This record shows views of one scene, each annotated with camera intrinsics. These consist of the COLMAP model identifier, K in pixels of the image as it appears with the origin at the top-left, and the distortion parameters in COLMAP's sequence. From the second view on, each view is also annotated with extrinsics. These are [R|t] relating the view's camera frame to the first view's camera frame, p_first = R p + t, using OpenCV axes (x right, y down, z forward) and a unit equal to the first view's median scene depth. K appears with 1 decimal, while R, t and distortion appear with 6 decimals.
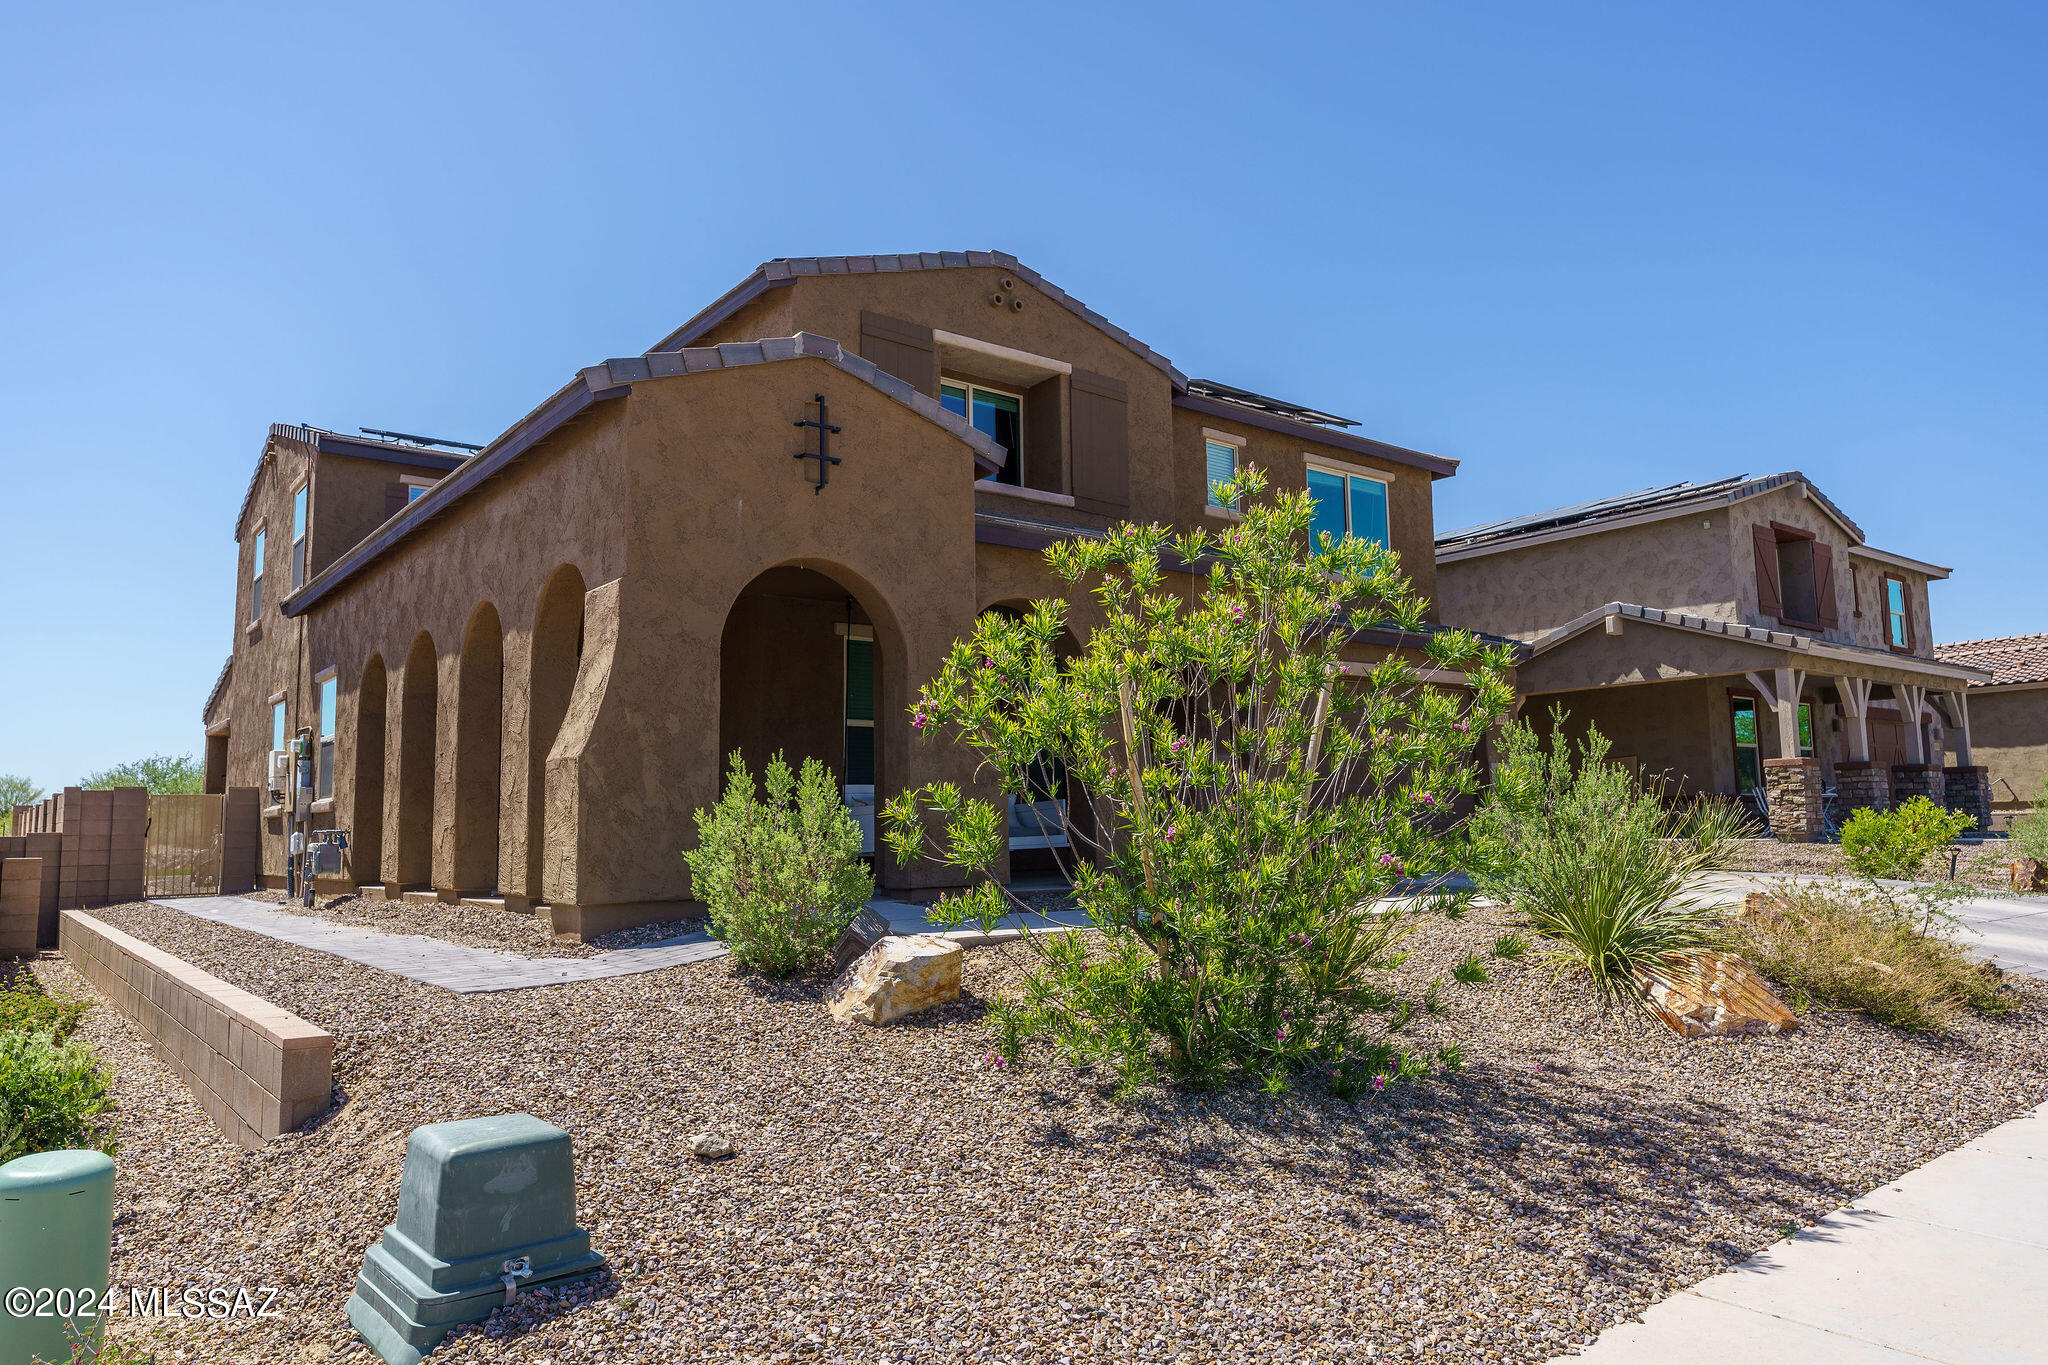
lens RADIAL K [[1349.8, 0, 1024.0], [0, 1349.8, 682.5], [0, 0, 1]] dist [0.002590, 0.000153]
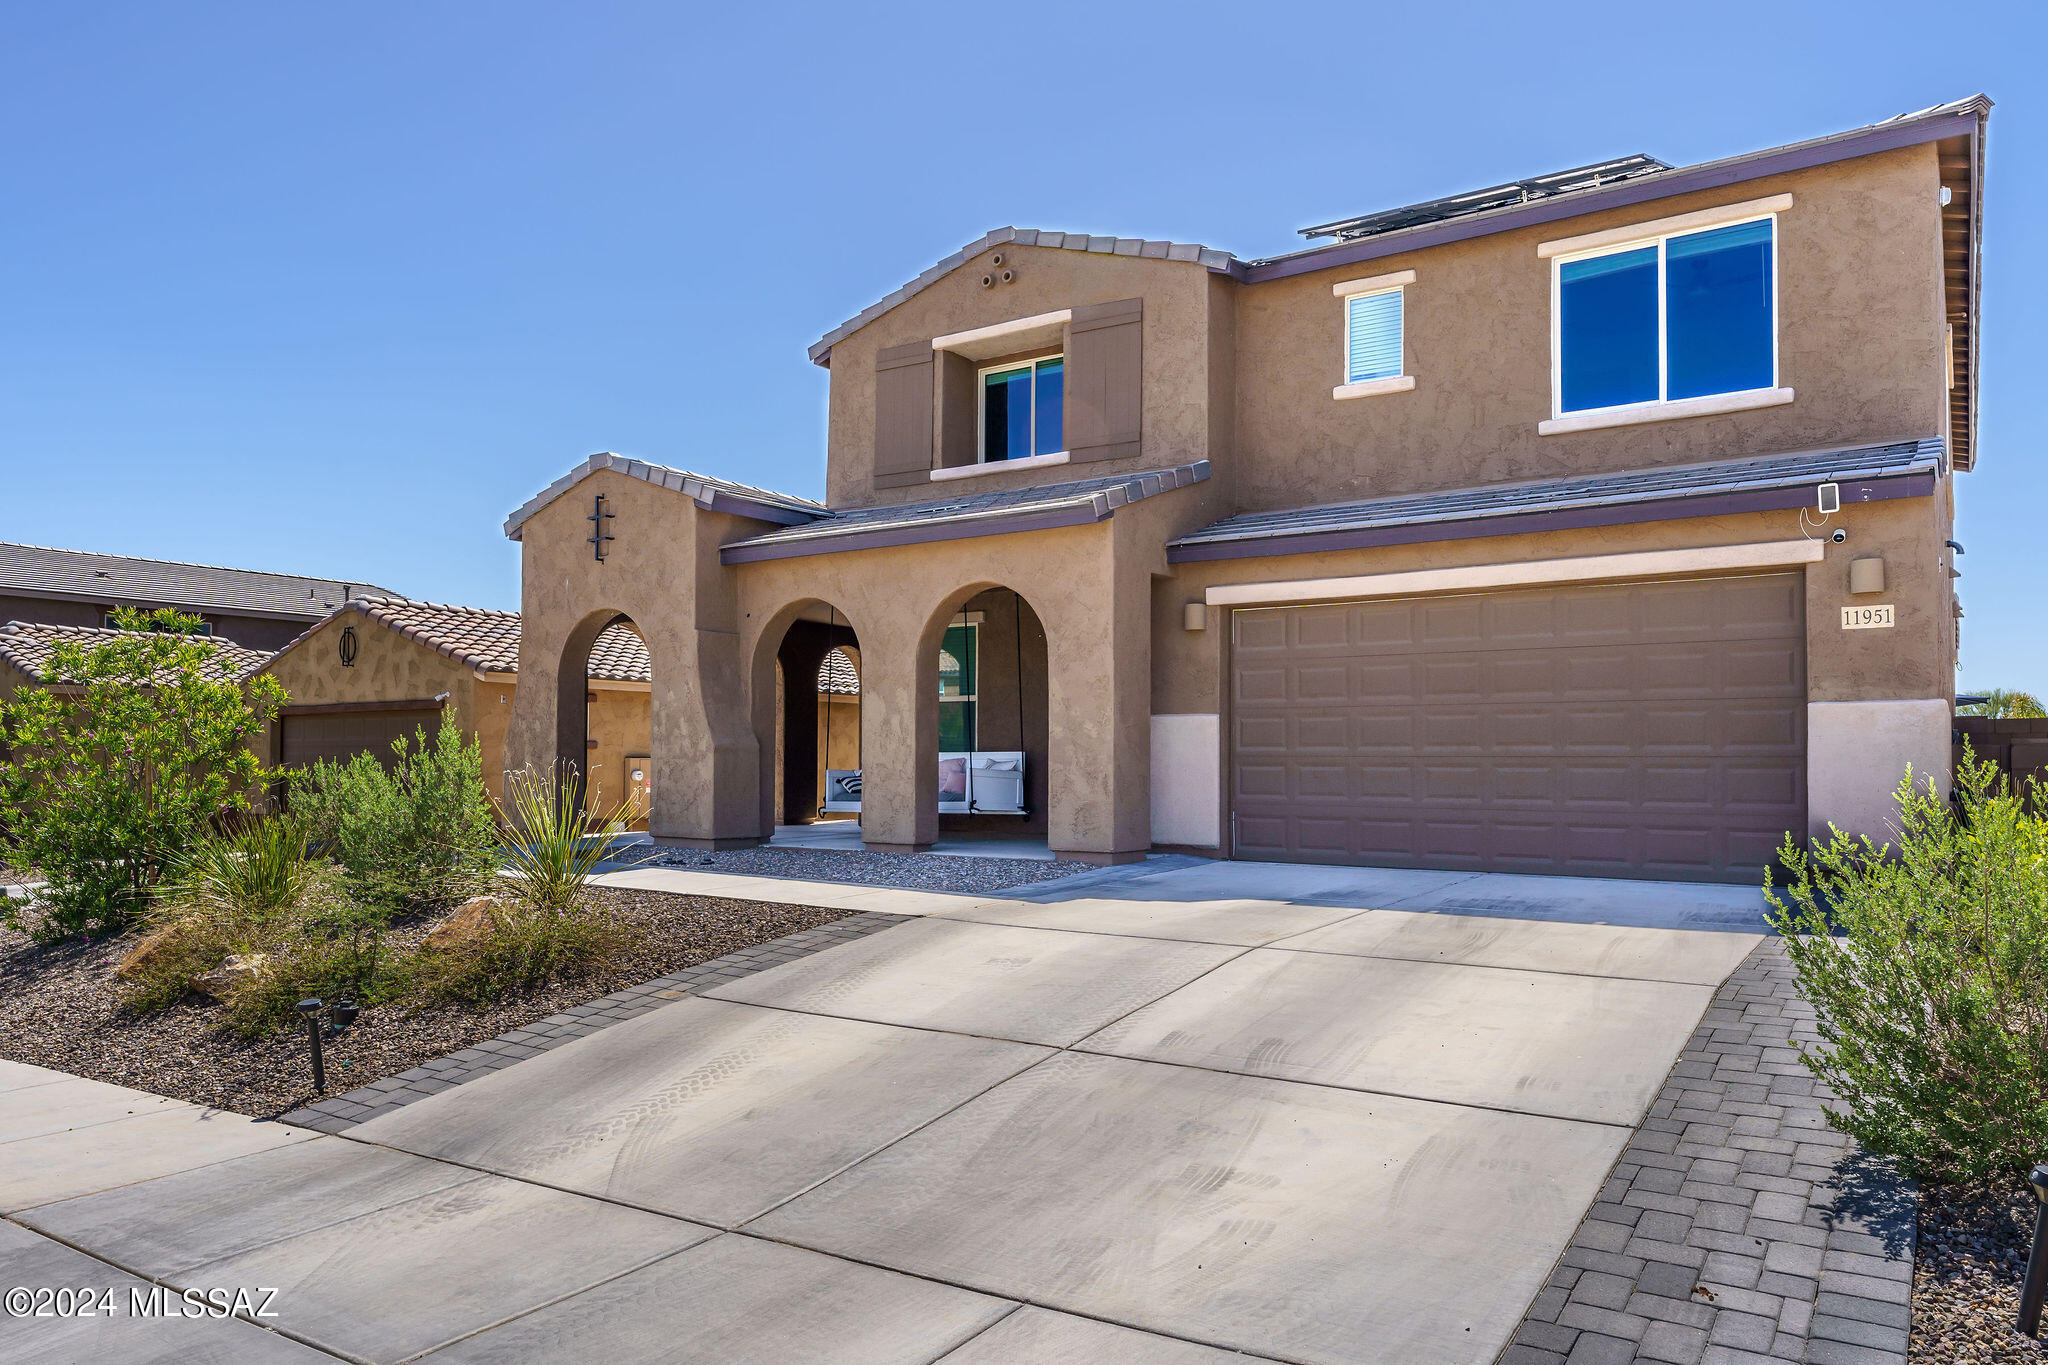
lens RADIAL K [[1328.9, 0, 1023.7], [0, 1328.9, 747.6], [0, 0, 1]] dist [-0.008085, -0.001673]
pose [[0.310983, 0.005590, -0.950399, 0.979078], [0.096159, 0.994666, 0.037315, 0.035217], [0.945538, -0.102993, 0.308787, 0.695850]]
